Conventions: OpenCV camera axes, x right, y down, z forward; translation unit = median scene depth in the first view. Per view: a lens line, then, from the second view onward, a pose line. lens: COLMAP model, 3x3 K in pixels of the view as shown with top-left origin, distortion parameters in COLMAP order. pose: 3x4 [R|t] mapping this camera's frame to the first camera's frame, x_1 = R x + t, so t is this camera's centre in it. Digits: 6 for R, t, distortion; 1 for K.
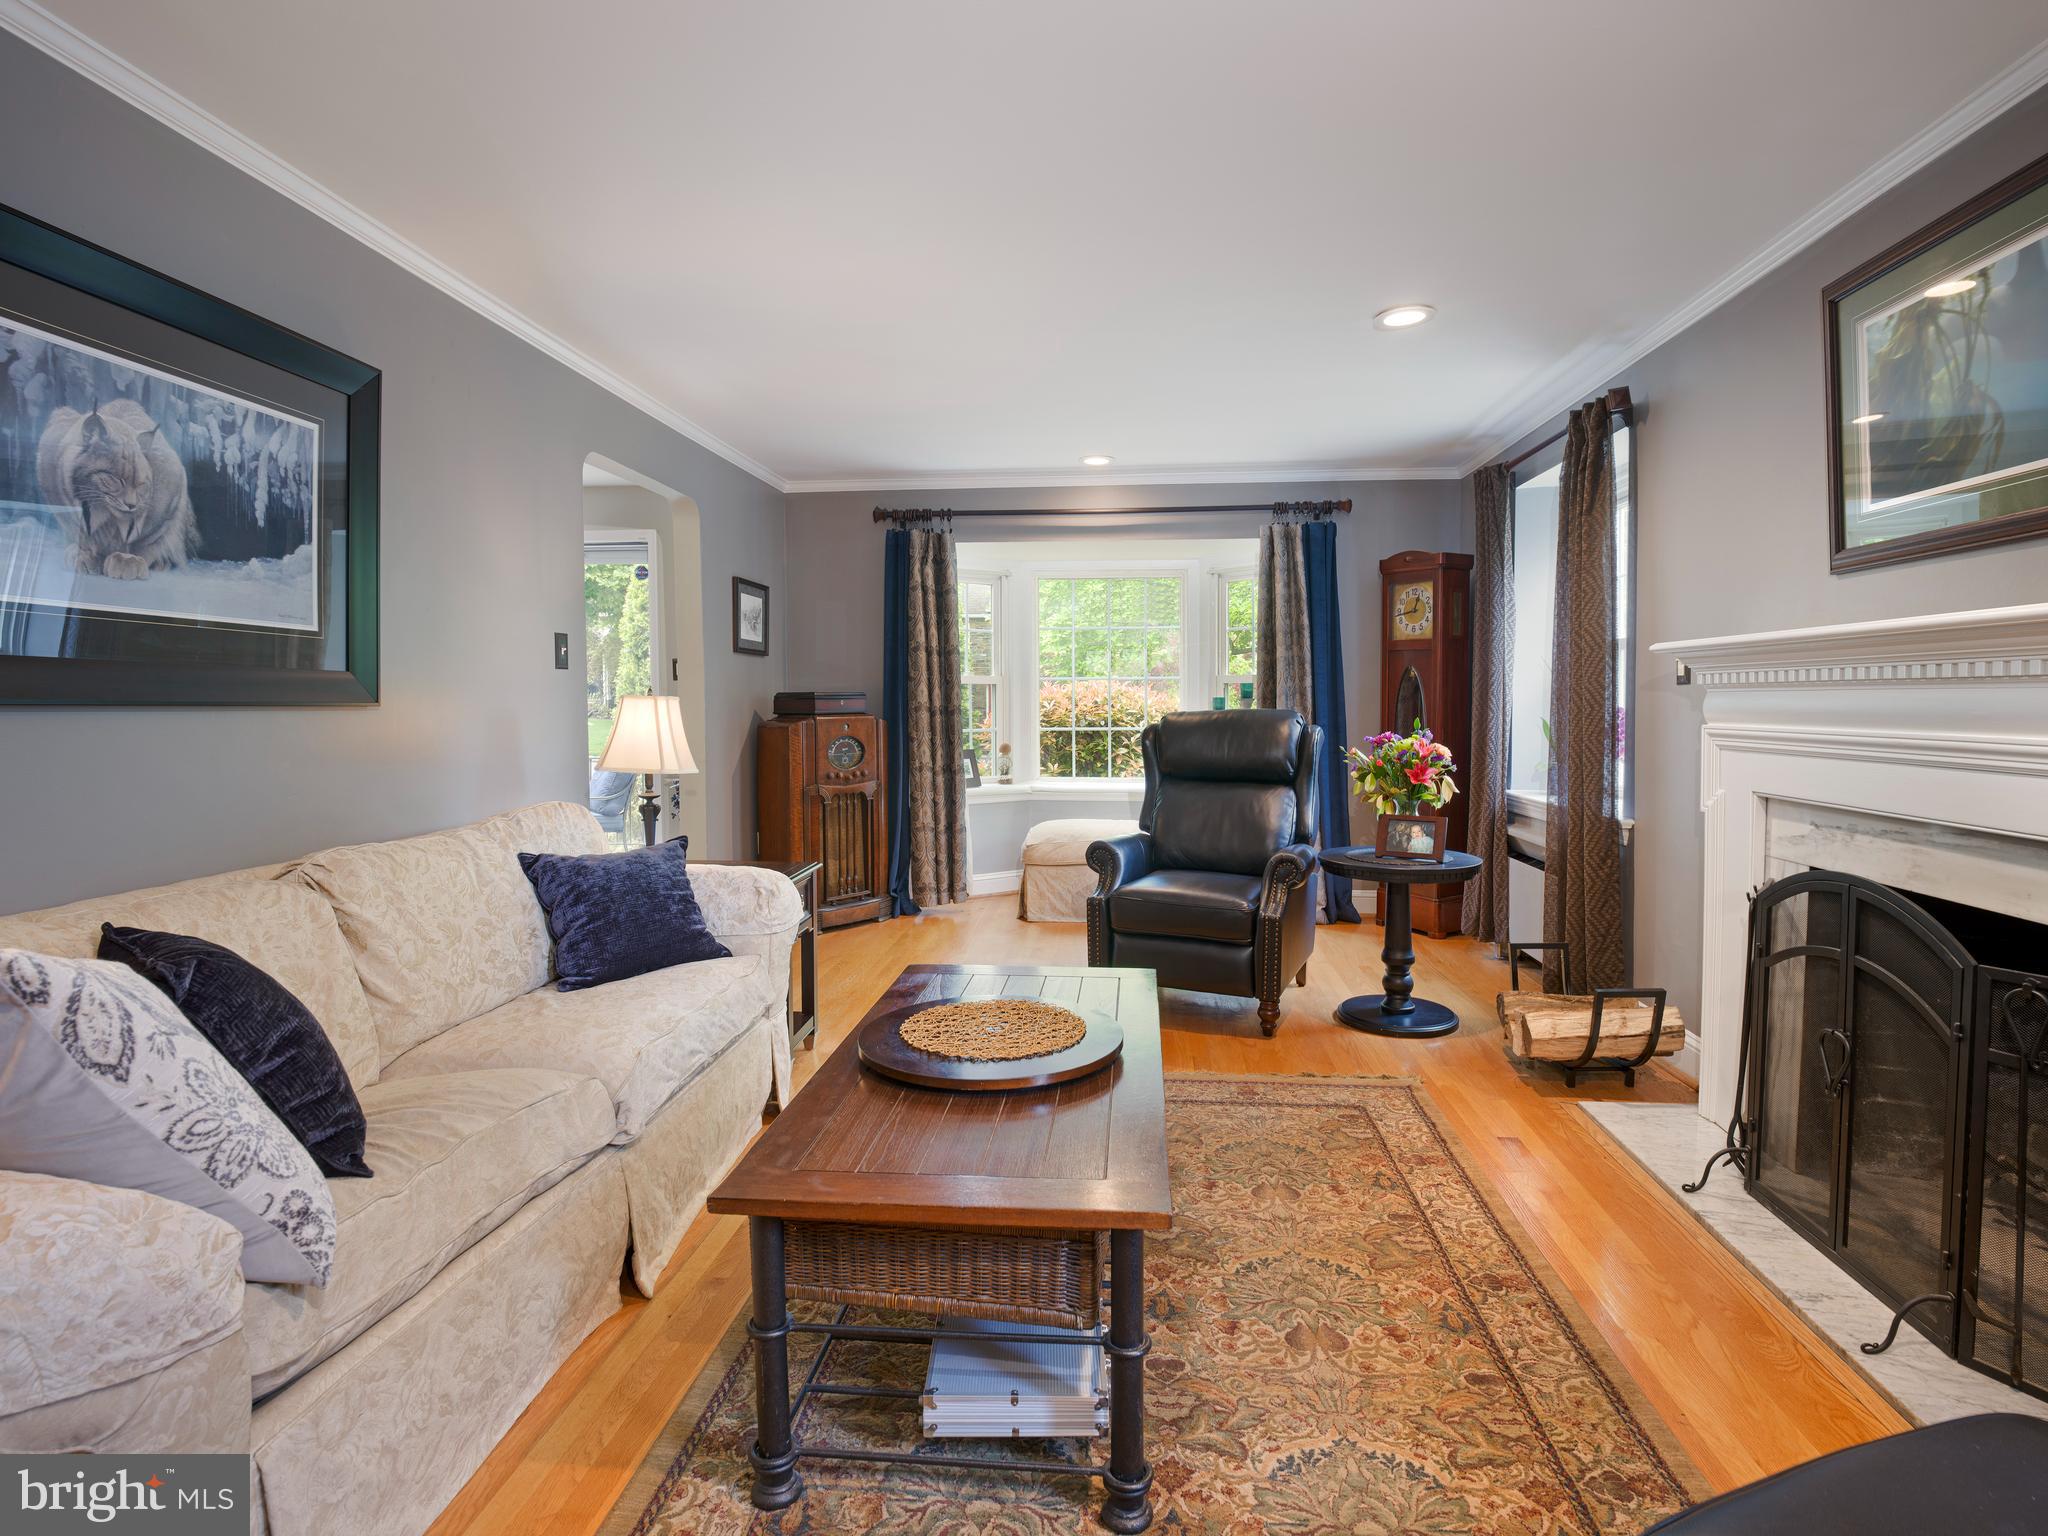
lens RADIAL K [[1081.7, 0, 1059.0], [0, 1081.7, 762.5], [0, 0, 1]] dist [-0.001456, -0.000213]
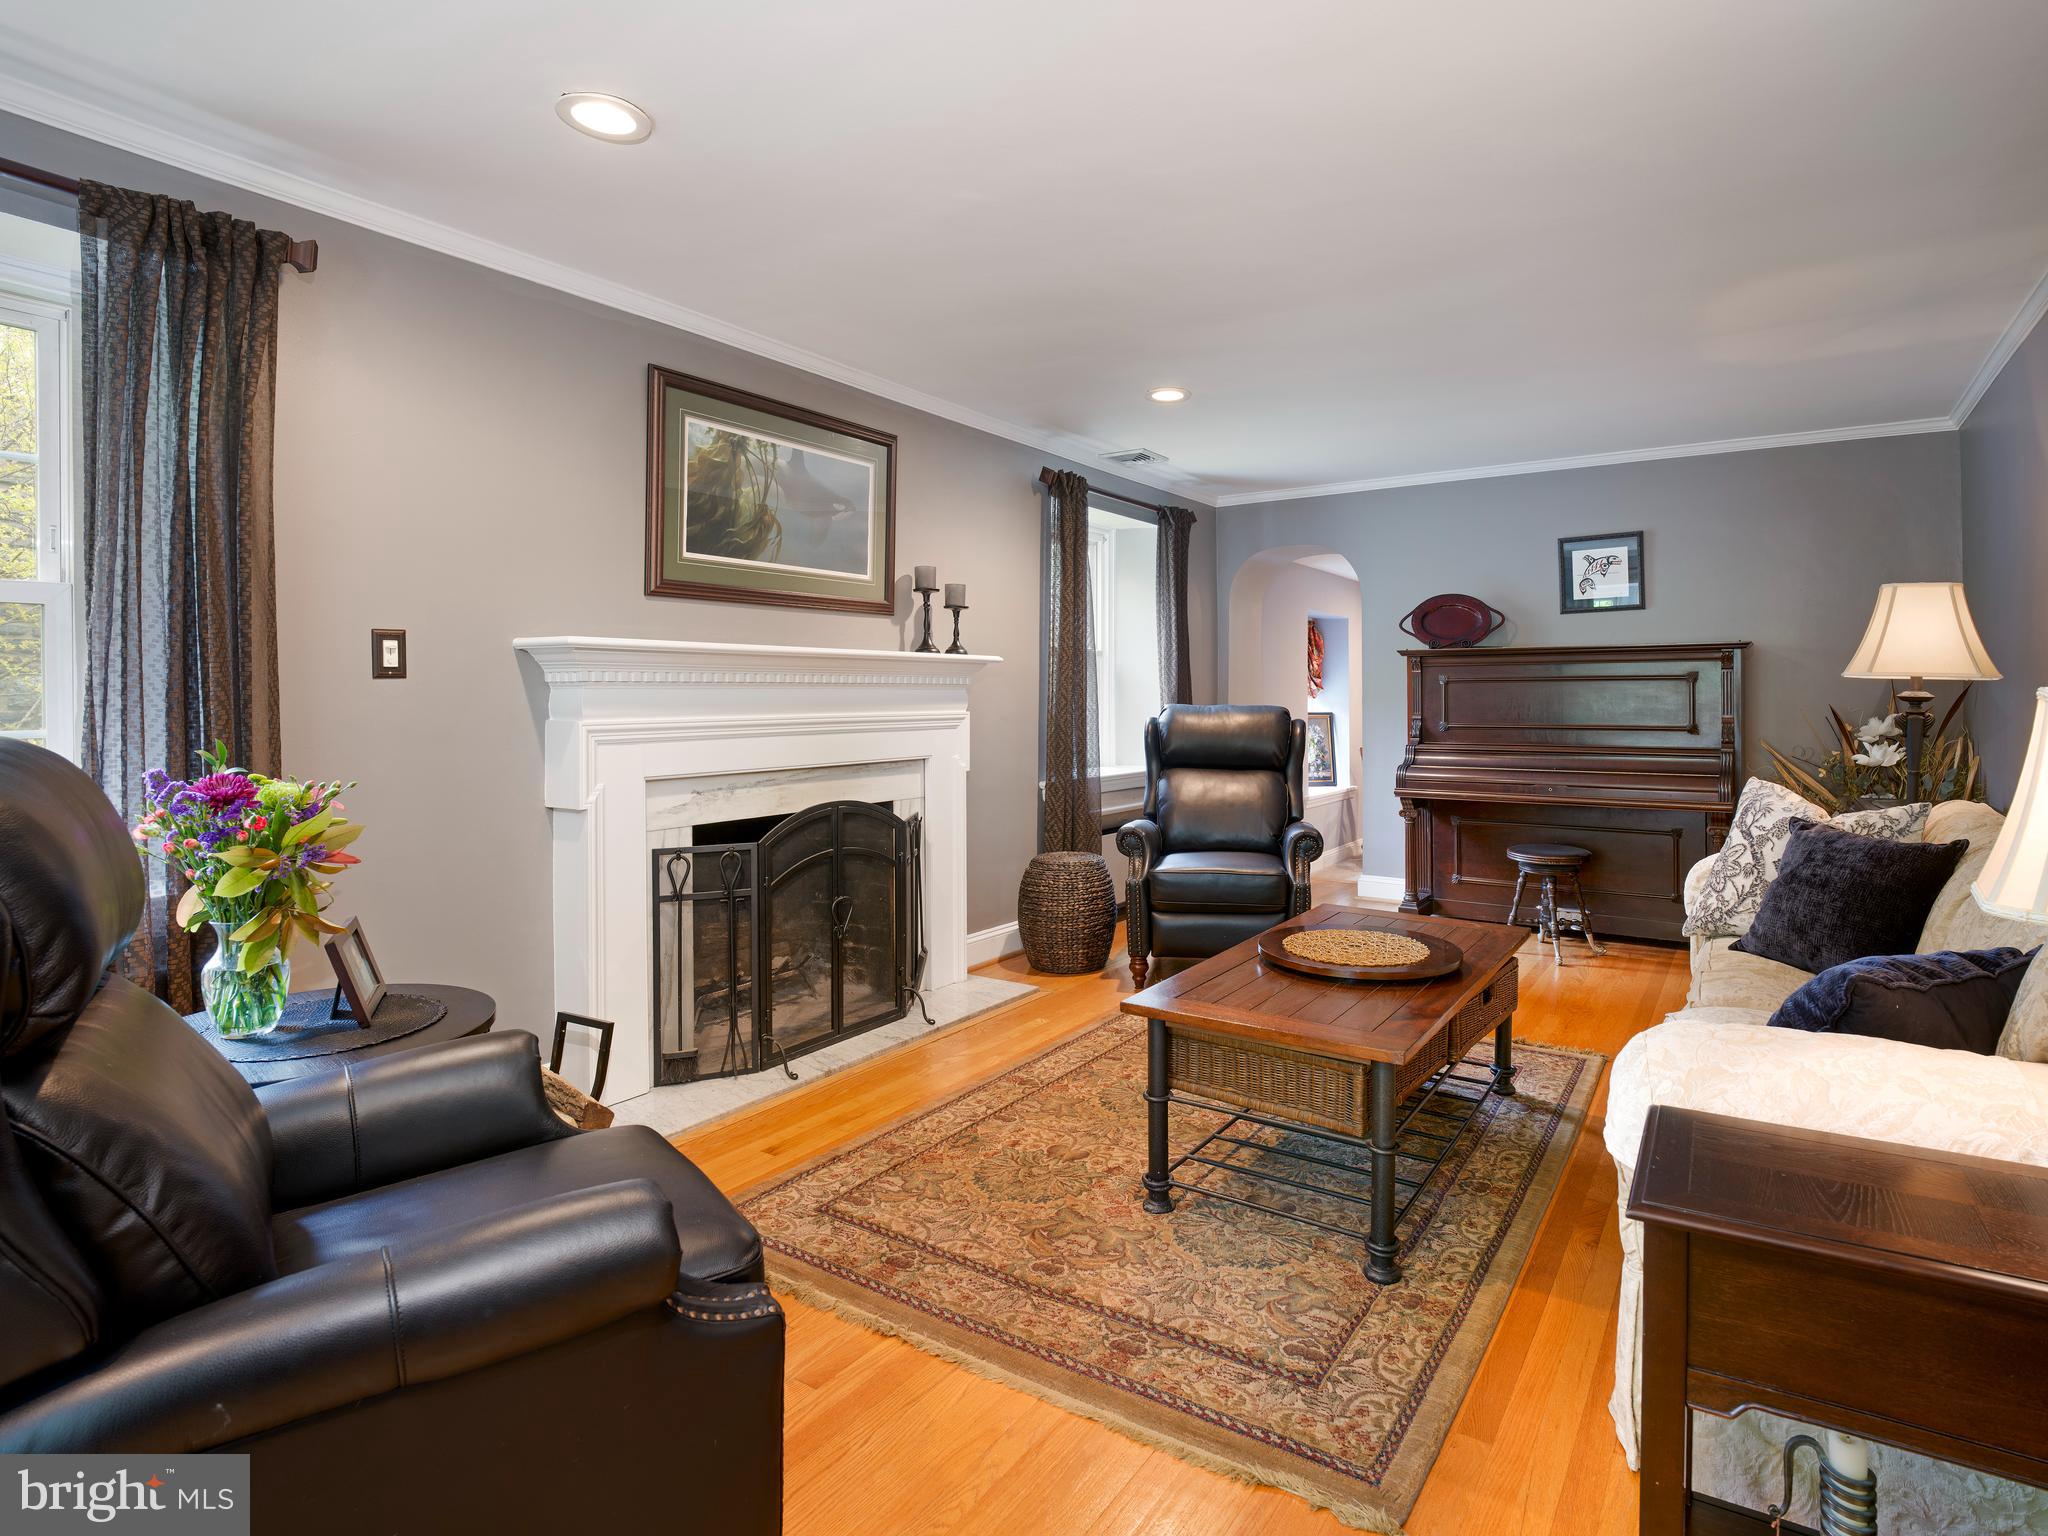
lens RADIAL K [[1081.7, 0, 1059.0], [0, 1081.7, 762.5], [0, 0, 1]] dist [-0.001456, -0.000213]
pose [[-0.874069, -0.002025, 0.485797, -0.313217], [0.055036, 0.993141, 0.103163, -0.089523], [-0.482674, 0.116908, -0.867962, 1.954515]]
